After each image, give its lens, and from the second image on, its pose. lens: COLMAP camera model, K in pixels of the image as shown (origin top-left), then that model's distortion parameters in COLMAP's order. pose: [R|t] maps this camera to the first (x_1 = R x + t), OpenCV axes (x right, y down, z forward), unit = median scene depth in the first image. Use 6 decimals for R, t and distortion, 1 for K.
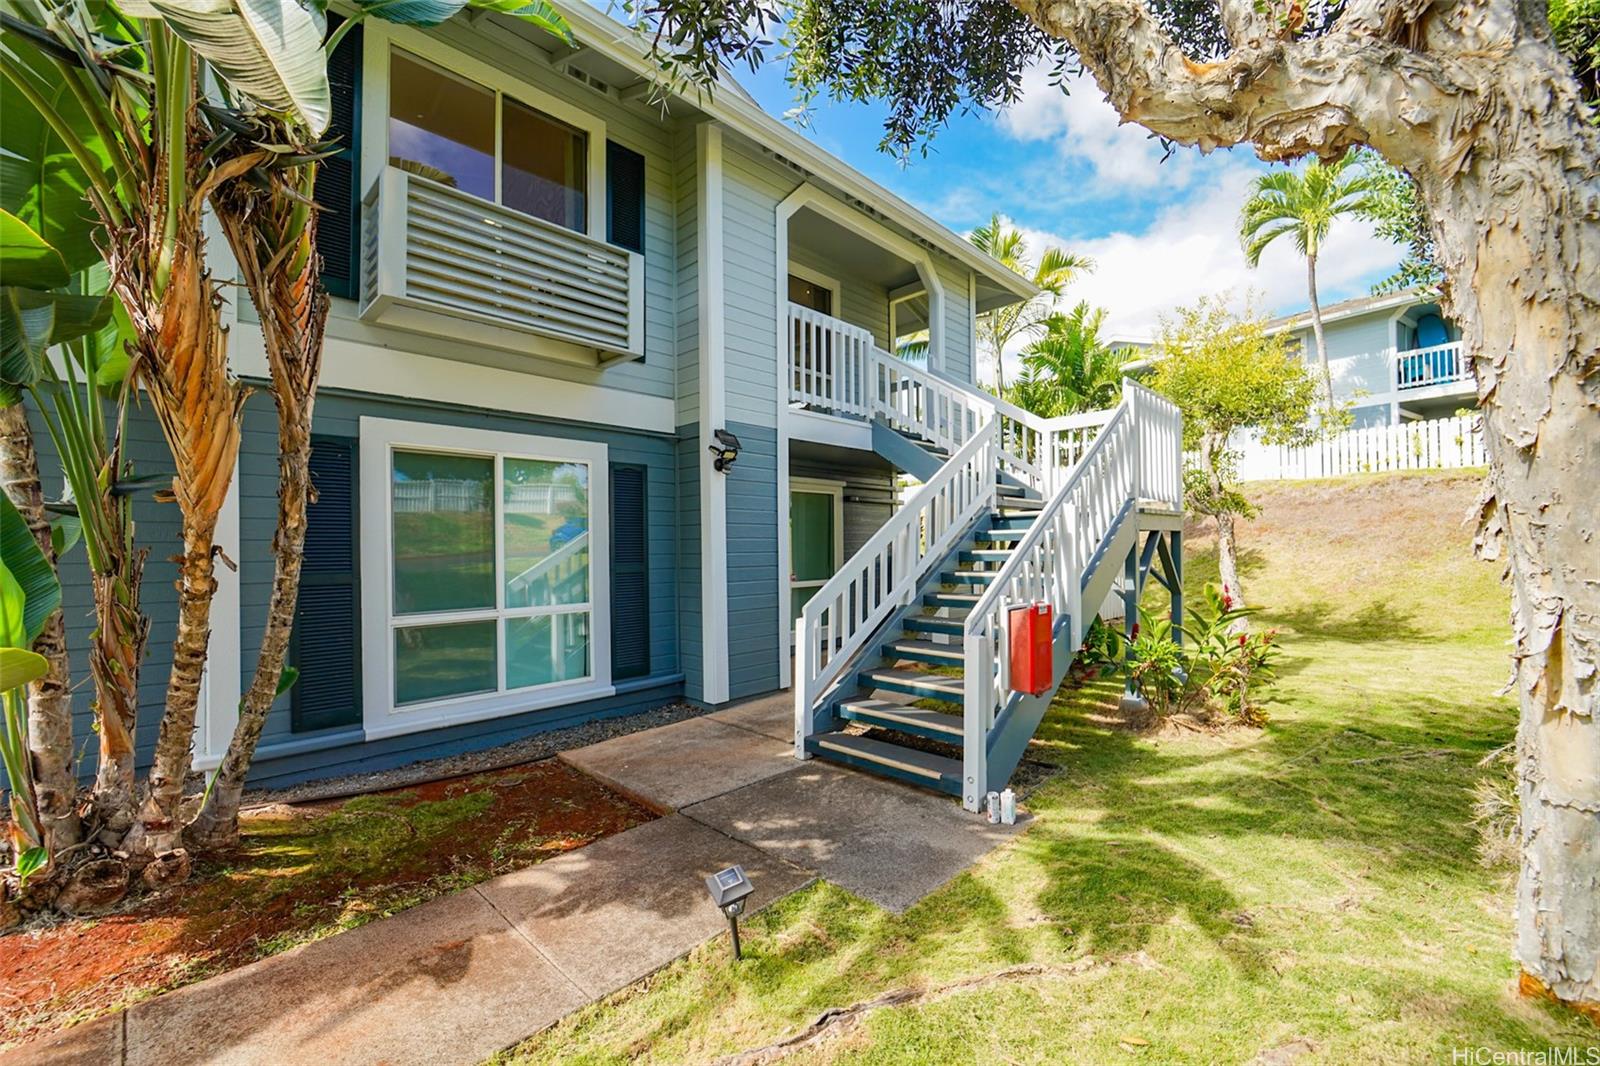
lens RADIAL K [[653.1, 0, 796.7], [0, 653.1, 537.0], [0, 0, 1]] dist [-0.021035, -0.000706]
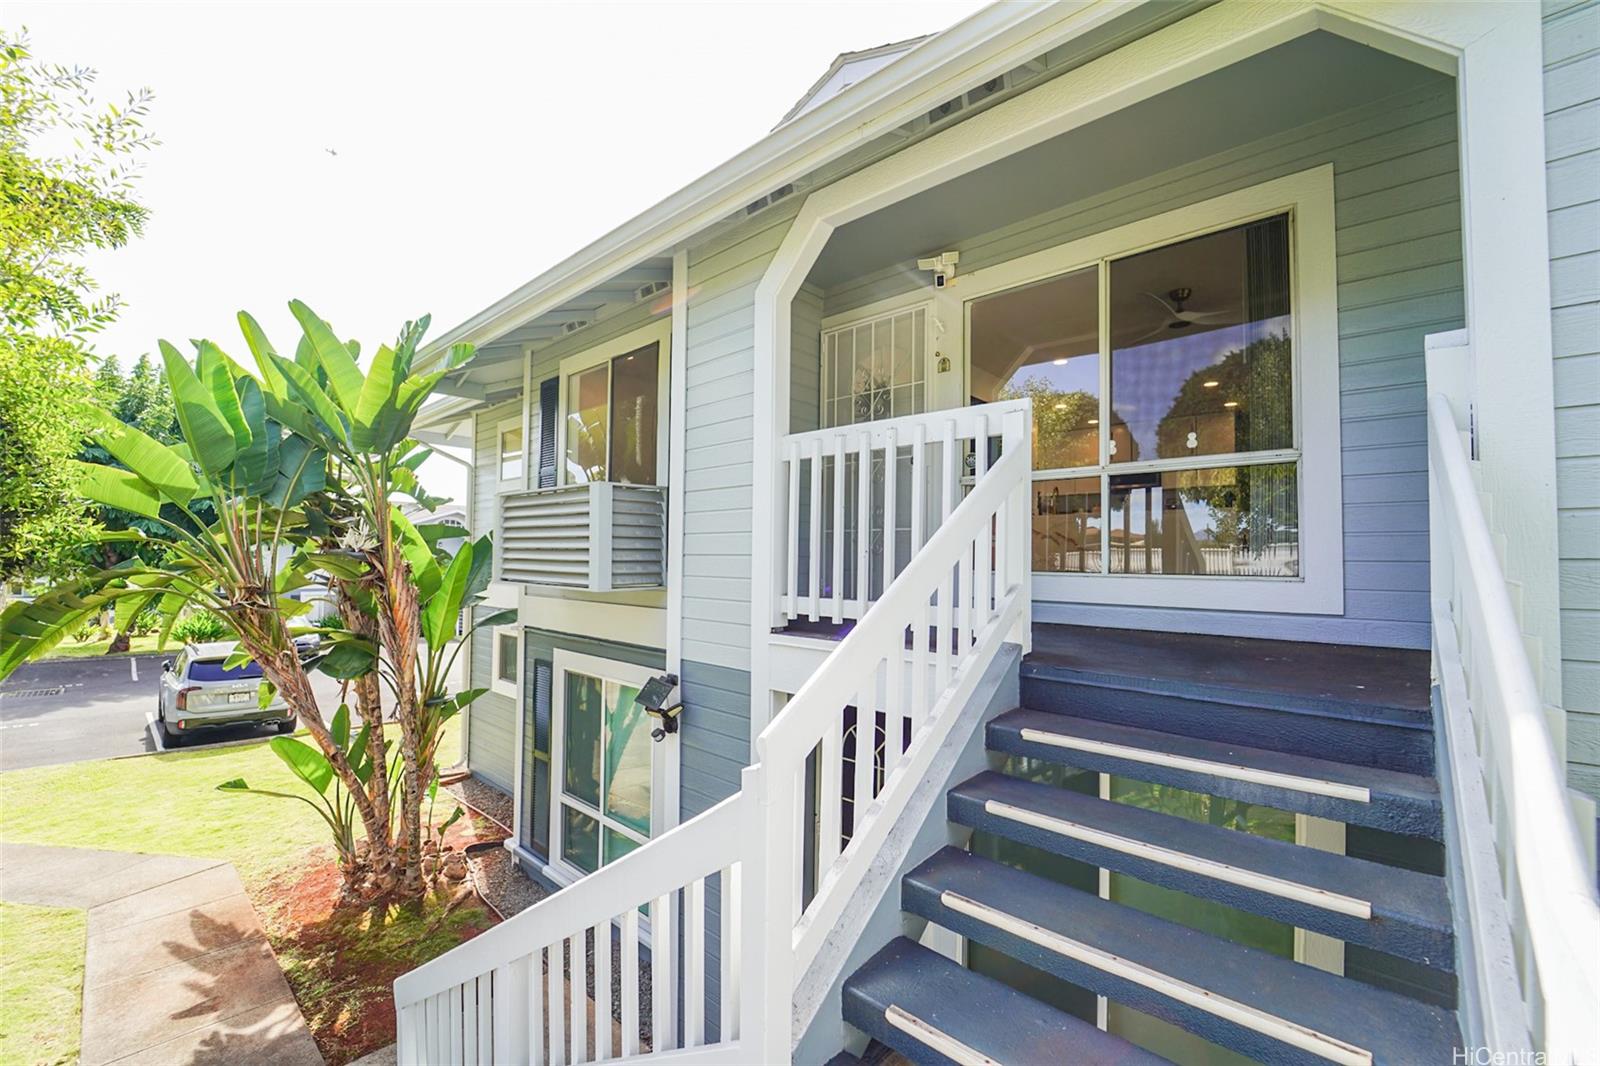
lens RADIAL K [[653.1, 0, 796.7], [0, 653.1, 537.0], [0, 0, 1]] dist [-0.021035, -0.000706]
pose [[0.041104, -0.028988, -0.998734, 0.811858], [0.003056, 0.999578, -0.028886, -0.388977], [0.999150, -0.001865, 0.041175, 1.475555]]
